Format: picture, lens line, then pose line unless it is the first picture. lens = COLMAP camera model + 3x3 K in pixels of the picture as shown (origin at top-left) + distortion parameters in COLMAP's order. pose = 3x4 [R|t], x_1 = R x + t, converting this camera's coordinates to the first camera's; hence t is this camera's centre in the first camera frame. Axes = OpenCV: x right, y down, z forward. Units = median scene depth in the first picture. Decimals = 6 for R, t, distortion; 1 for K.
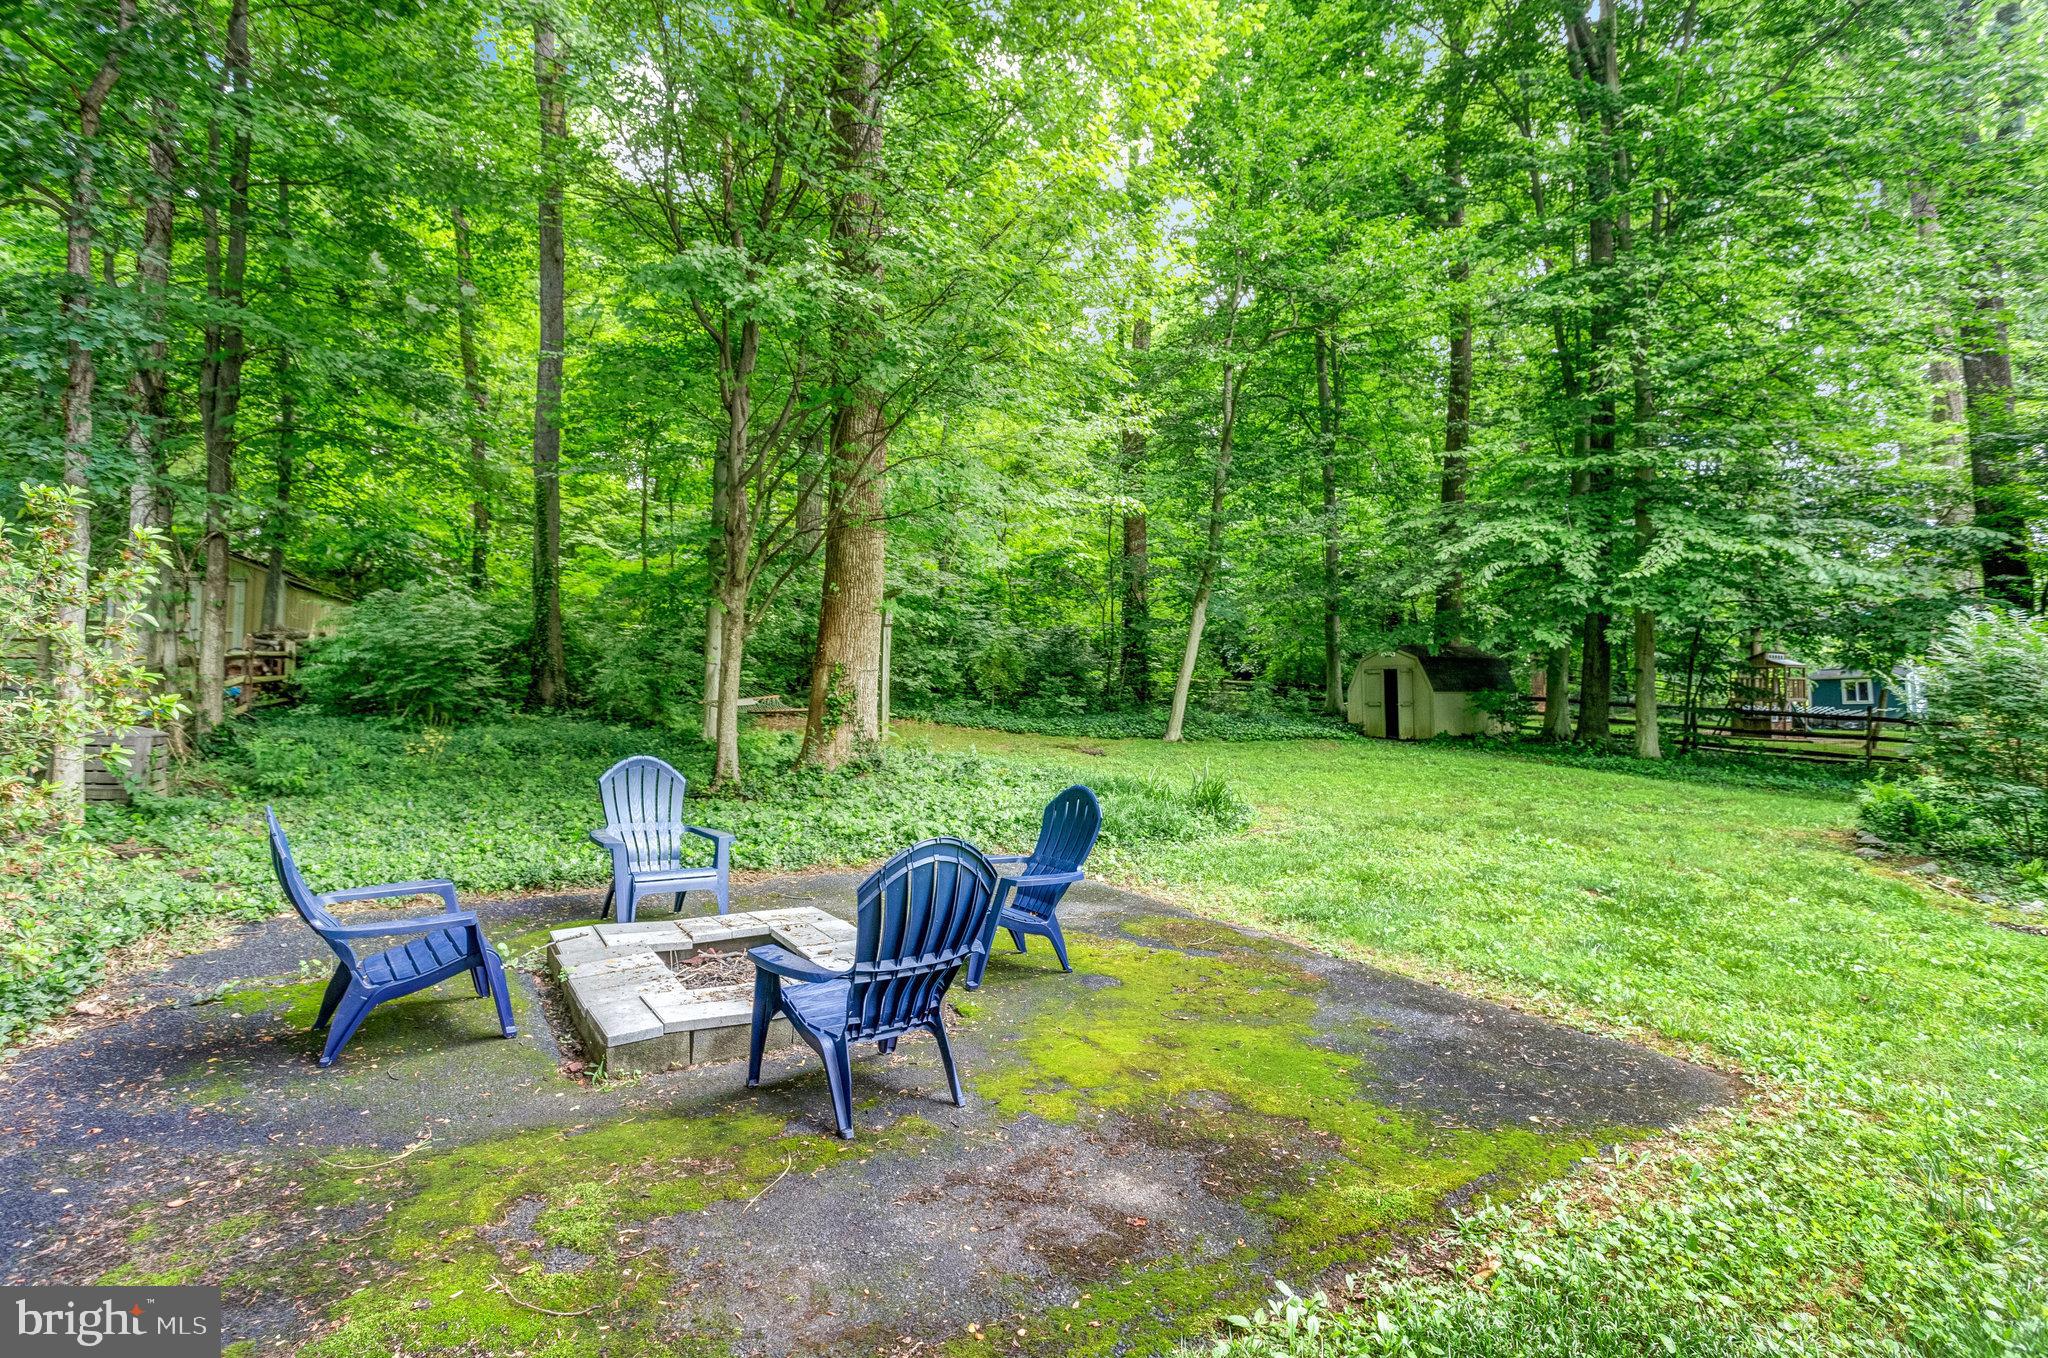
lens RADIAL K [[1000.9, 0, 1024.0], [0, 1000.9, 679.0], [0, 0, 1]] dist [-0.056912, 0.027458]
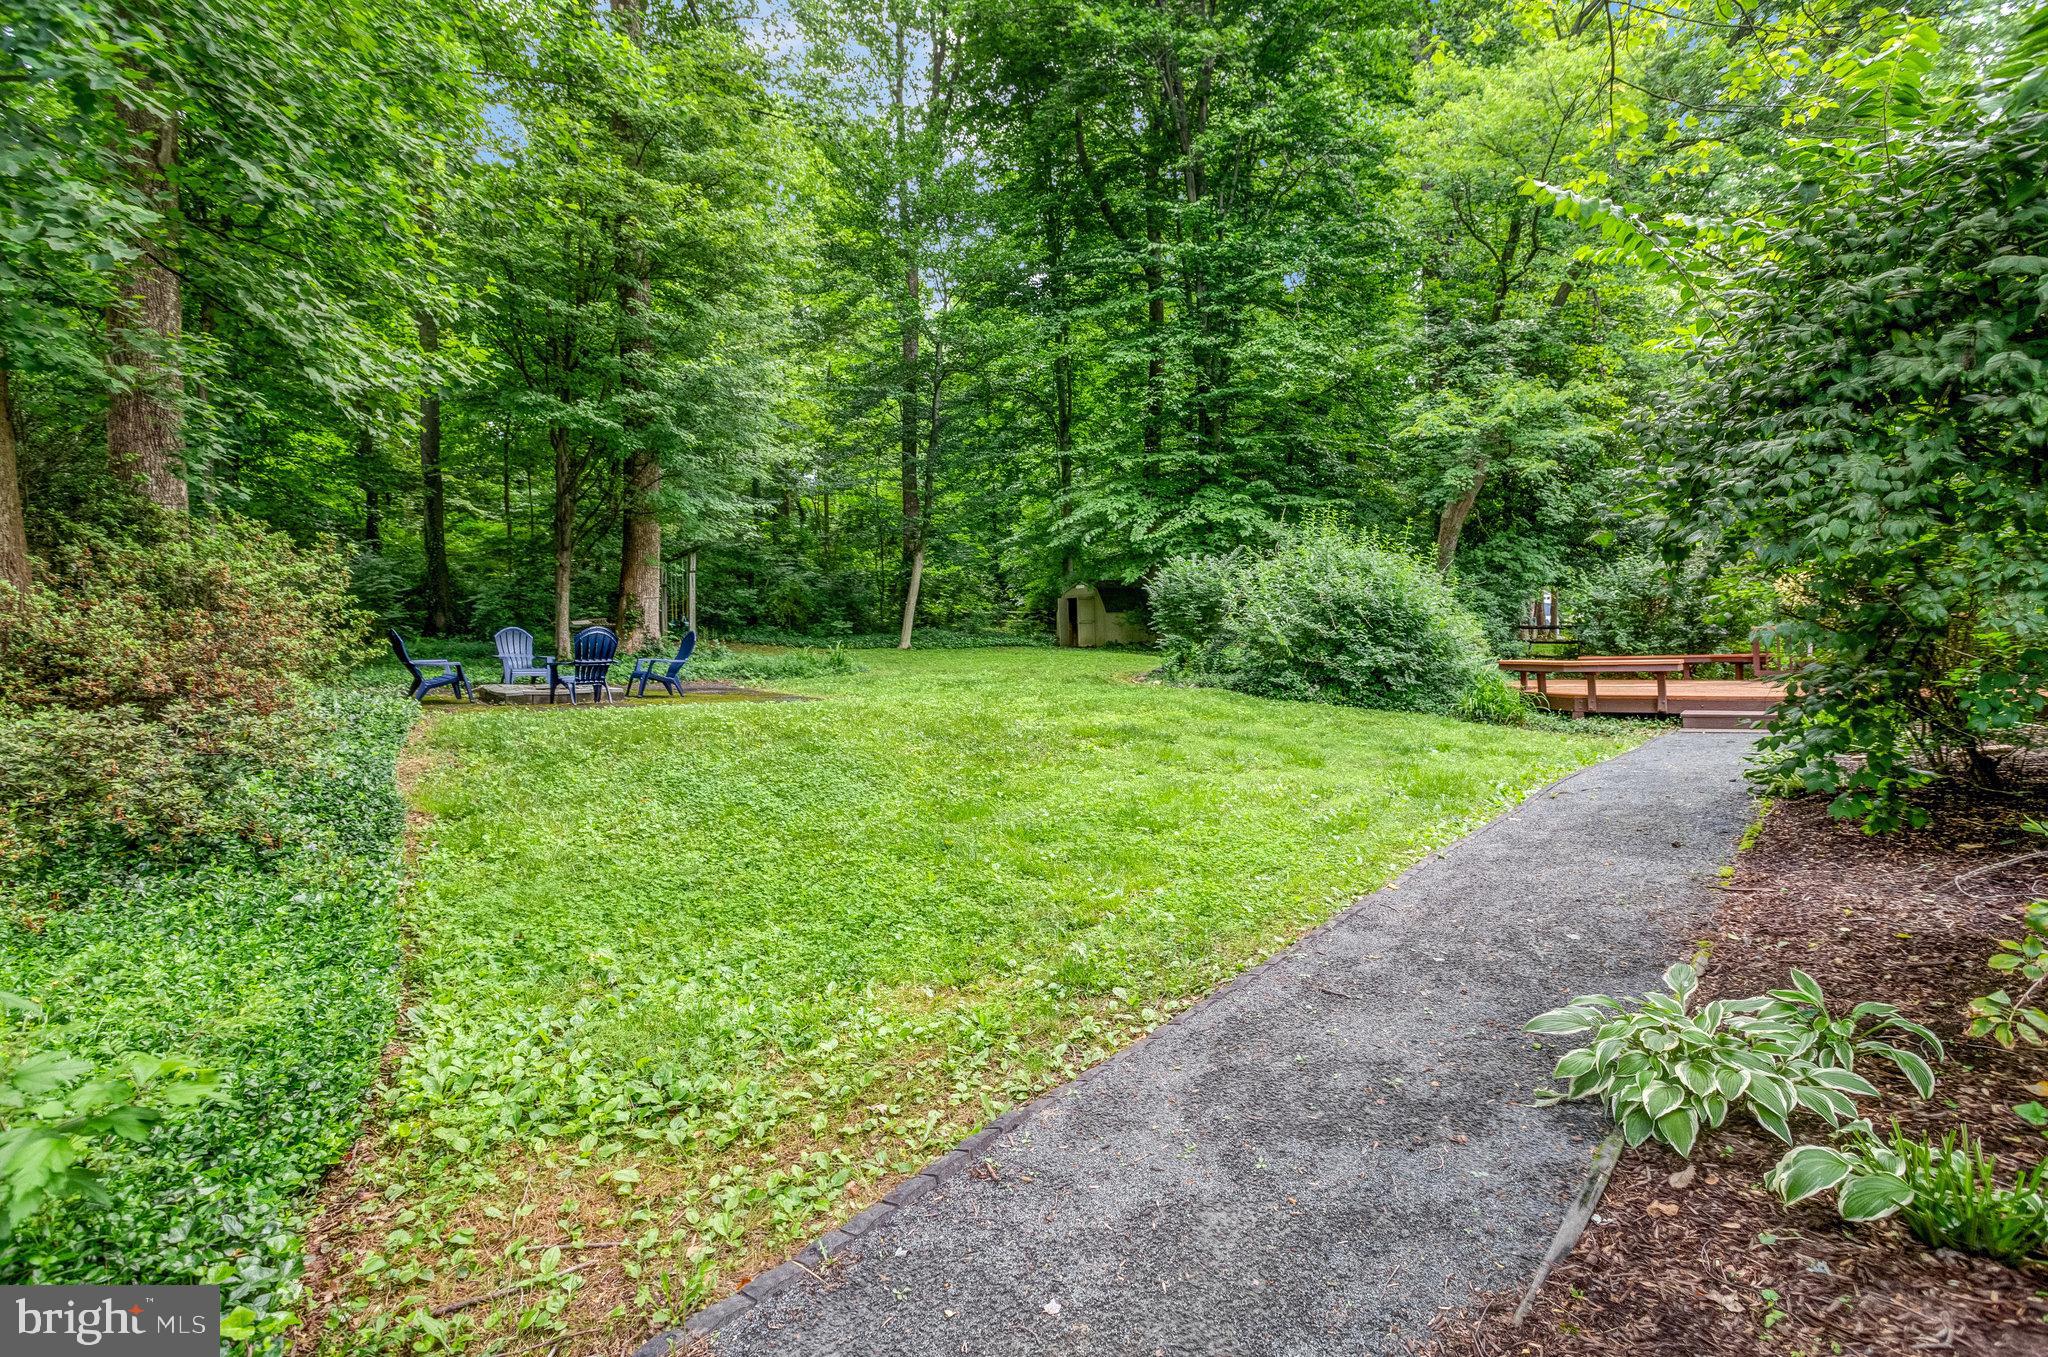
lens RADIAL K [[1000.9, 0, 1024.0], [0, 1000.9, 678.5], [0, 0, 1]] dist [-0.056912, 0.027458]
pose [[0.991875, -0.025043, 0.124725, 0.157689], [0.017172, 0.997816, 0.063784, 0.017570], [-0.126050, -0.061124, 0.990139, -0.477237]]
